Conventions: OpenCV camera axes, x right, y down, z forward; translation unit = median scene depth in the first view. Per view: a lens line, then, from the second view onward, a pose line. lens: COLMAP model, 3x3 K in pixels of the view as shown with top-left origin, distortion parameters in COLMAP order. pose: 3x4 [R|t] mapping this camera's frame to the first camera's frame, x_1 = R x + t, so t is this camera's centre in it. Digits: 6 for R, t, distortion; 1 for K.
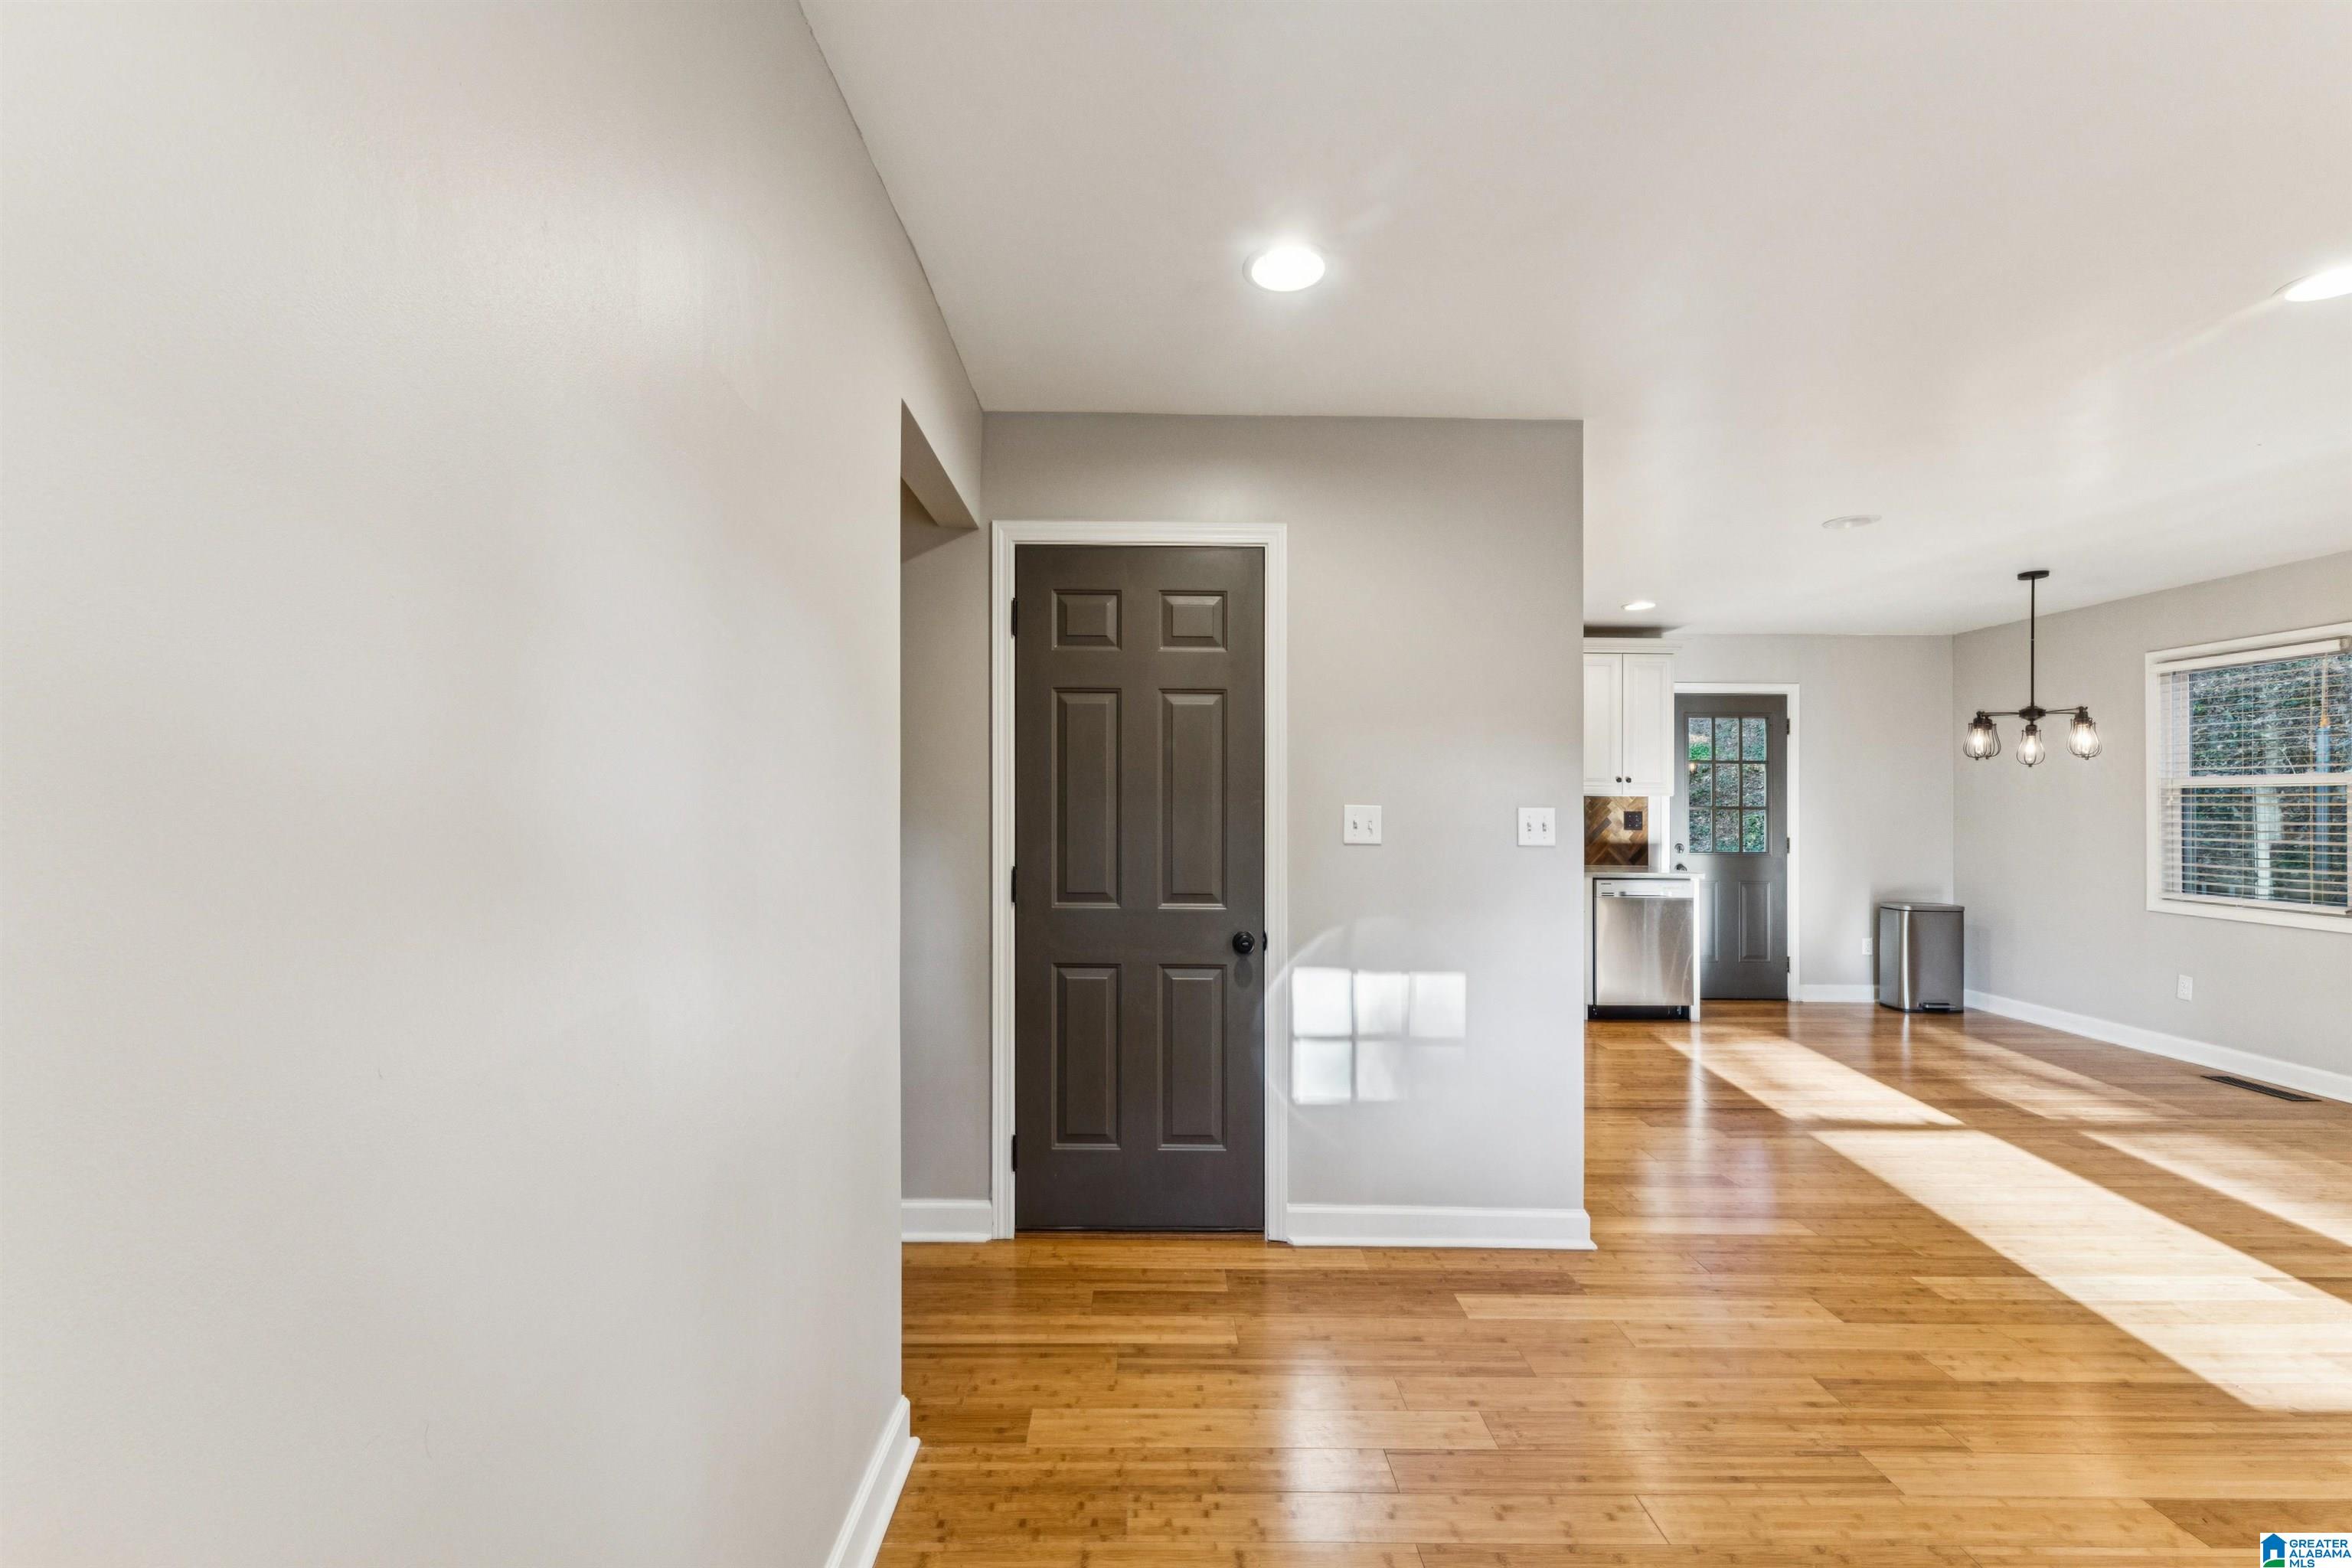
lens RADIAL K [[1011.9, 0, 1127.3], [0, 1011.9, 799.7], [0, 0, 1]] dist [-0.001542, -0.000204]
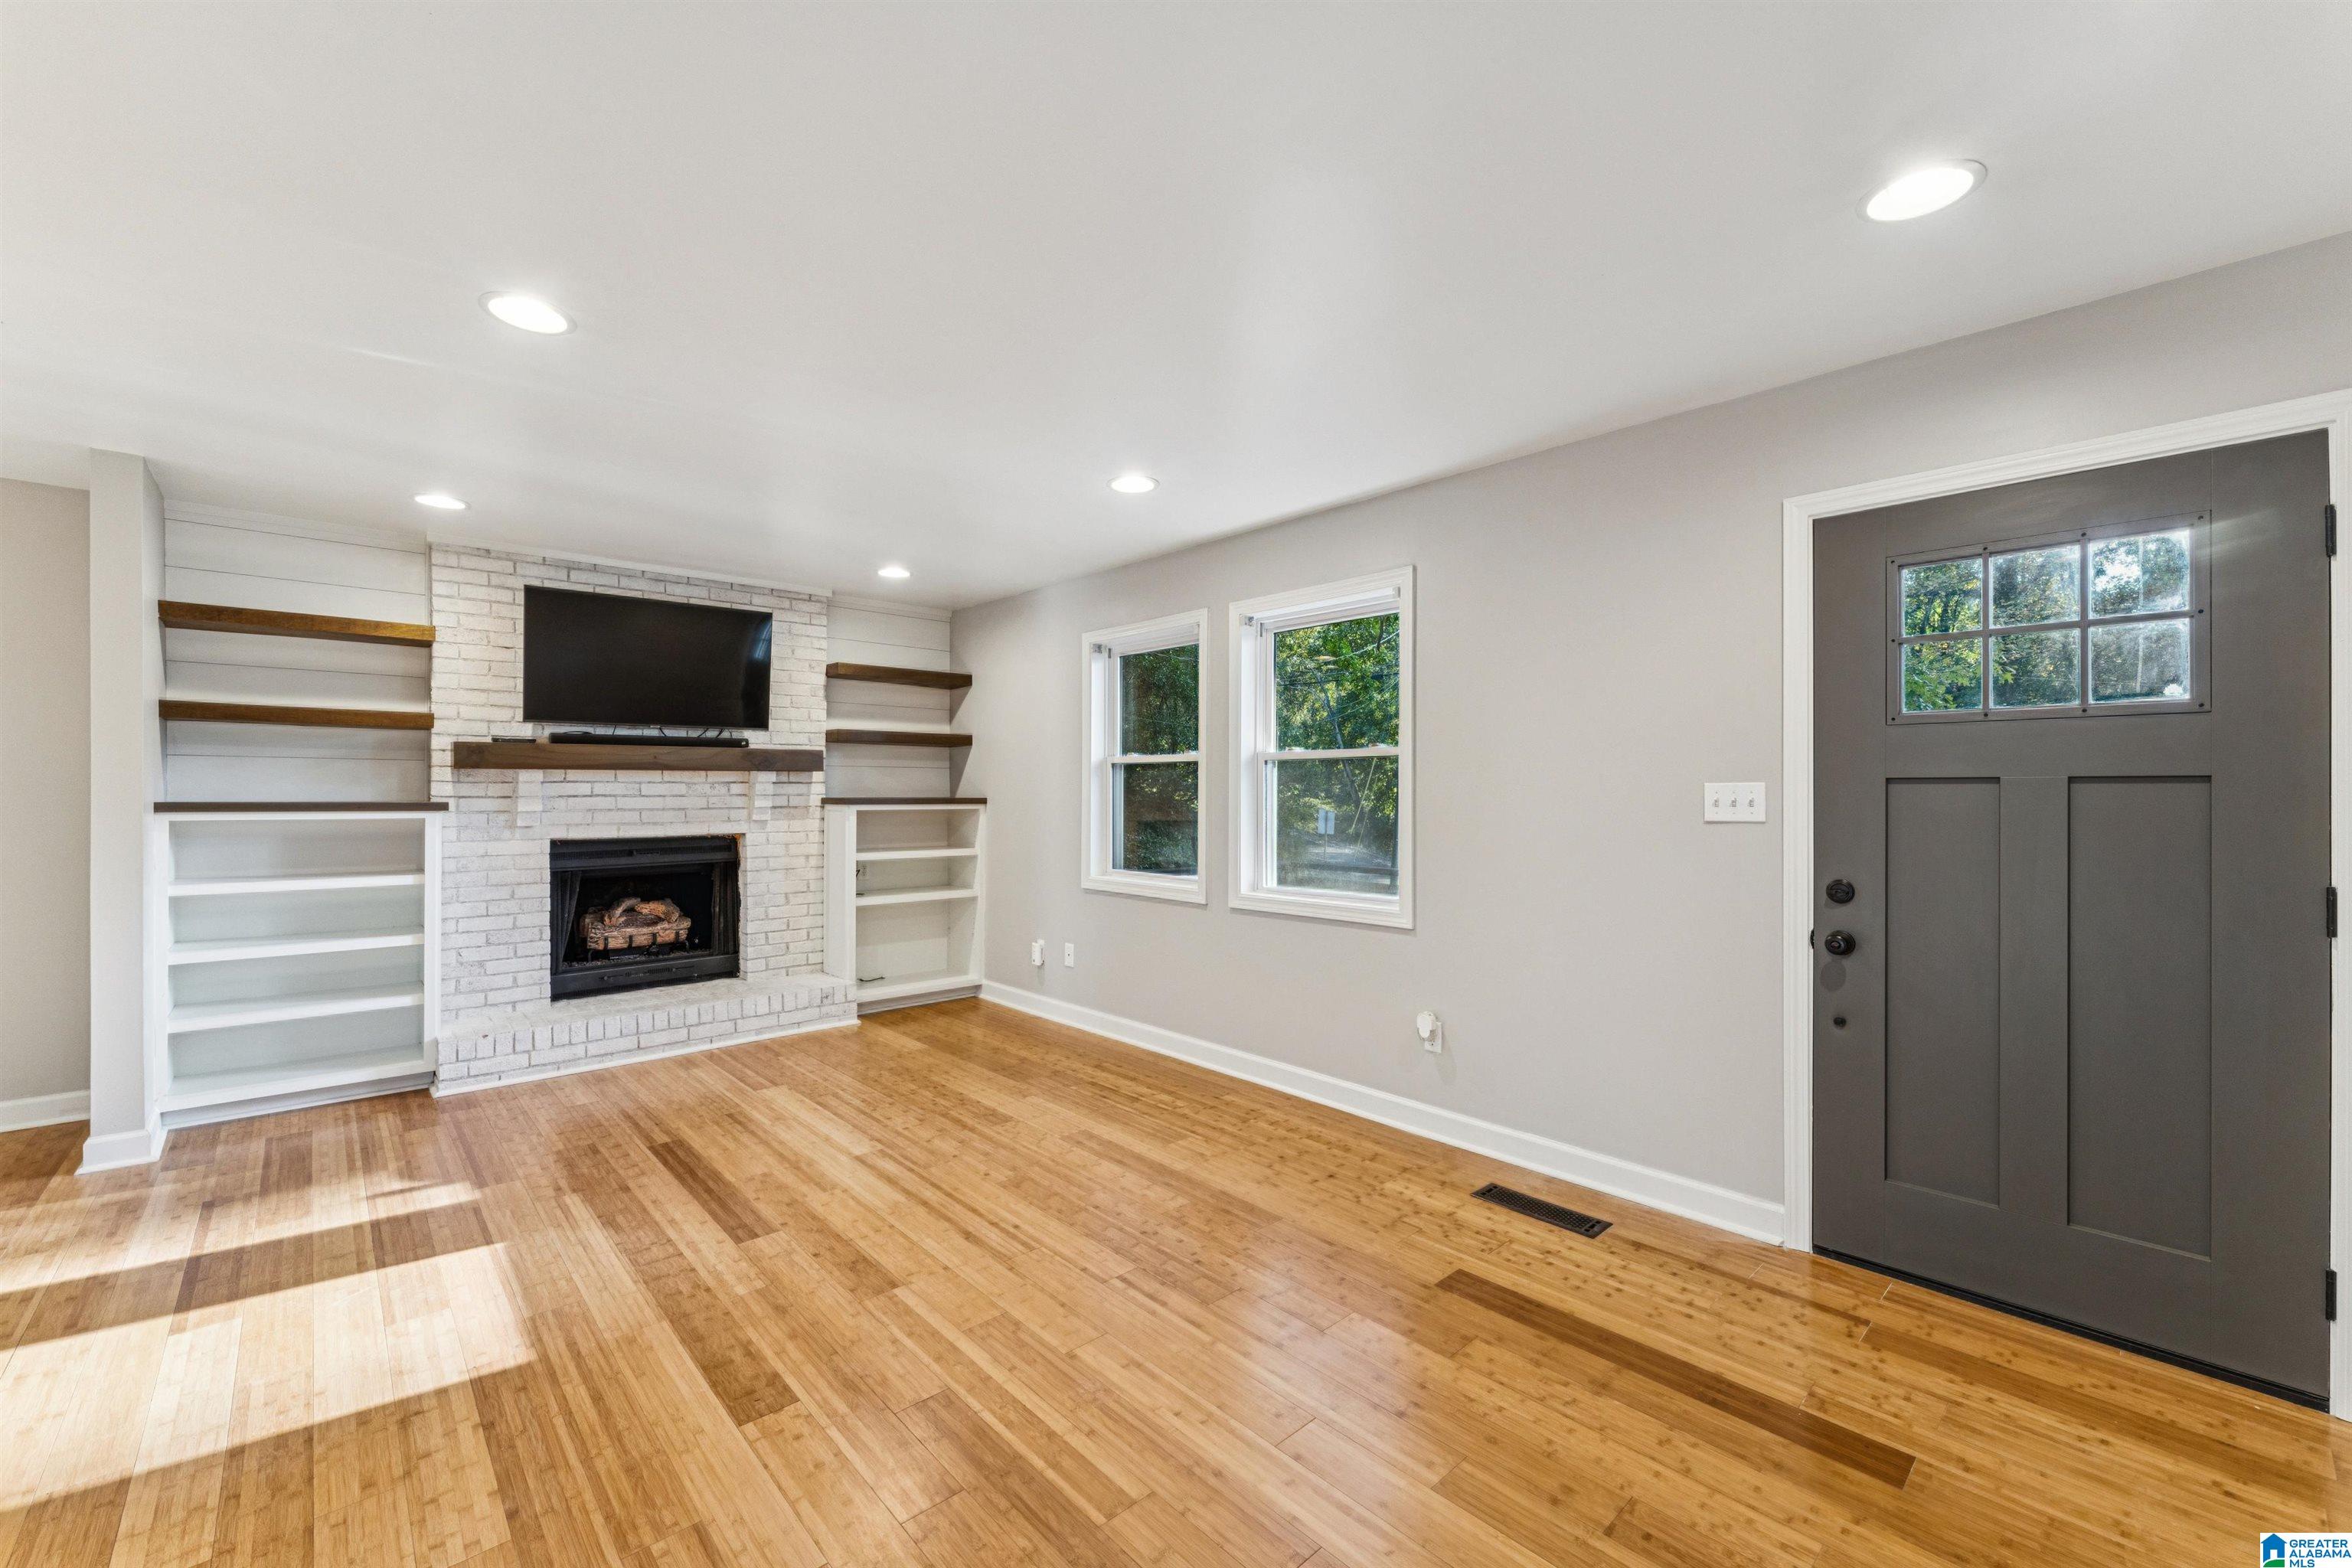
lens RADIAL K [[941.0, 0, 1121.2], [0, 941.0, 791.5], [0, 0, 1]] dist [-0.001336, -0.000364]
pose [[-0.670257, -0.007824, 0.742088, -0.003320], [-0.009279, 0.999955, 0.002163, 0.004273], [-0.742071, -0.005436, -0.670299, 0.674074]]
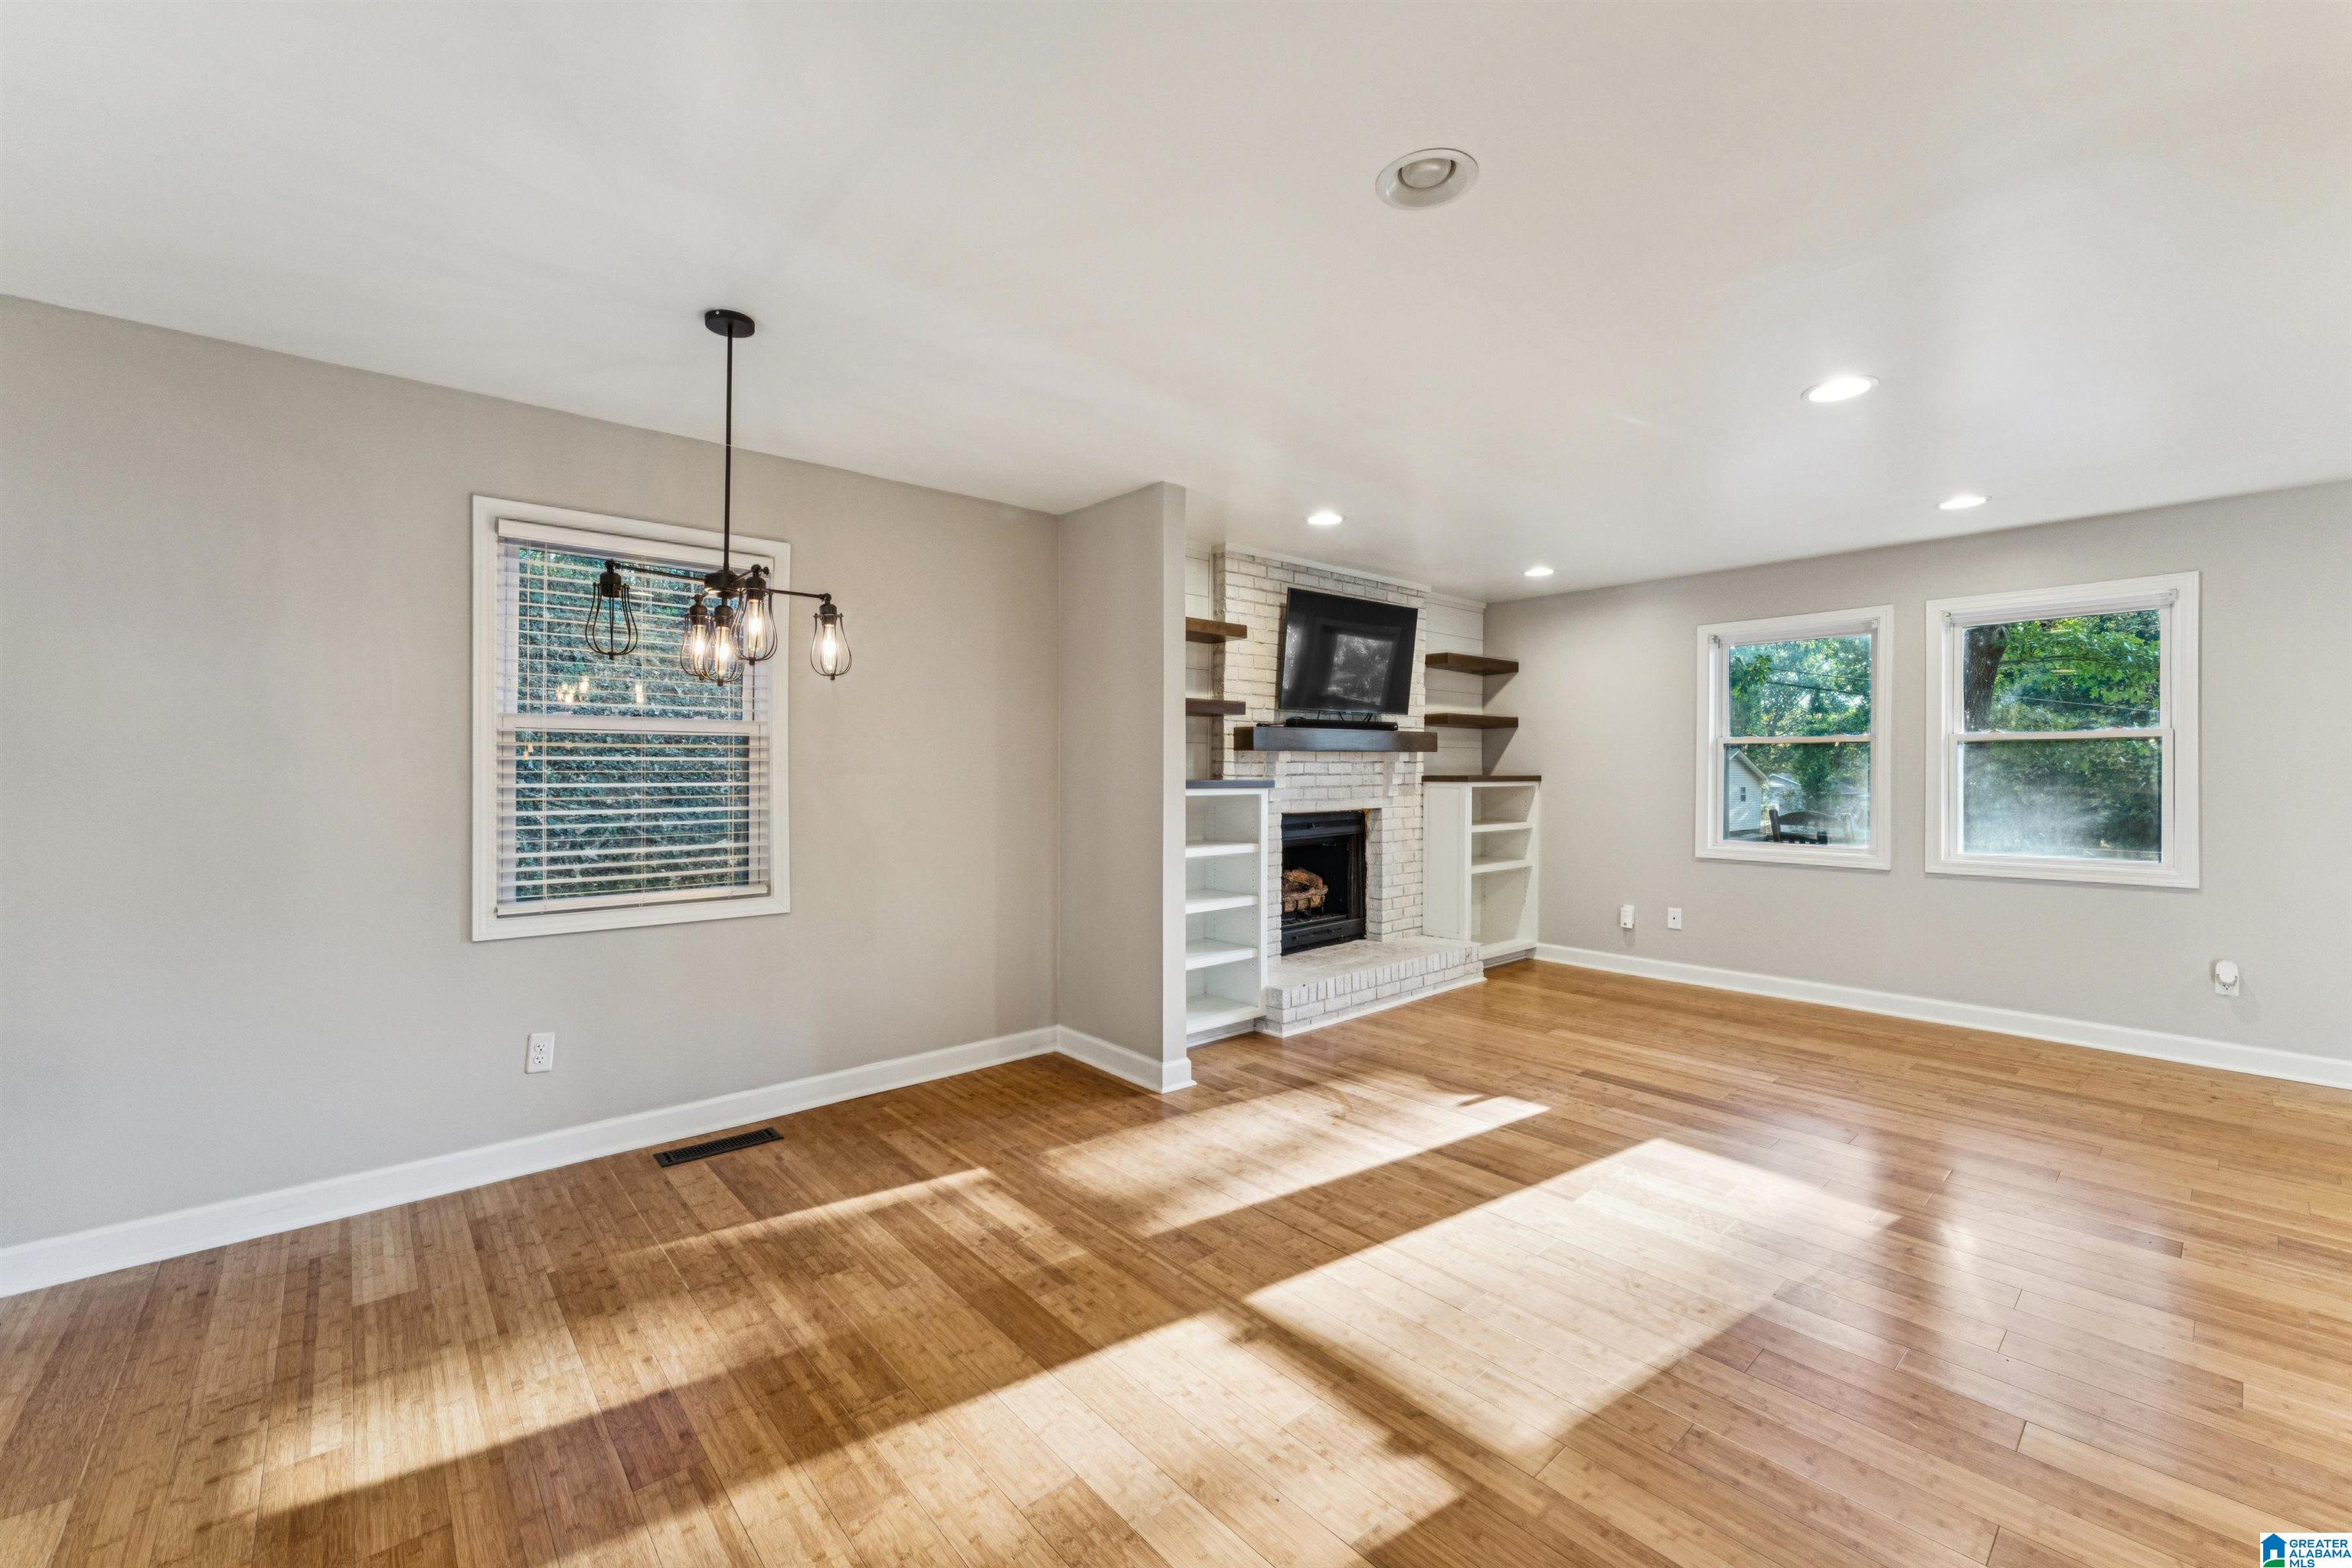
lens RADIAL K [[963.0, 0, 1105.8], [0, 963.0, 770.0], [0, 0, 1]] dist [0.001199, 0.000339]
pose [[-0.659216, -0.005536, 0.751933, 0.483279], [-0.006424, 0.999978, 0.001729, 0.011774], [-0.751926, -0.003691, -0.659237, 1.474326]]
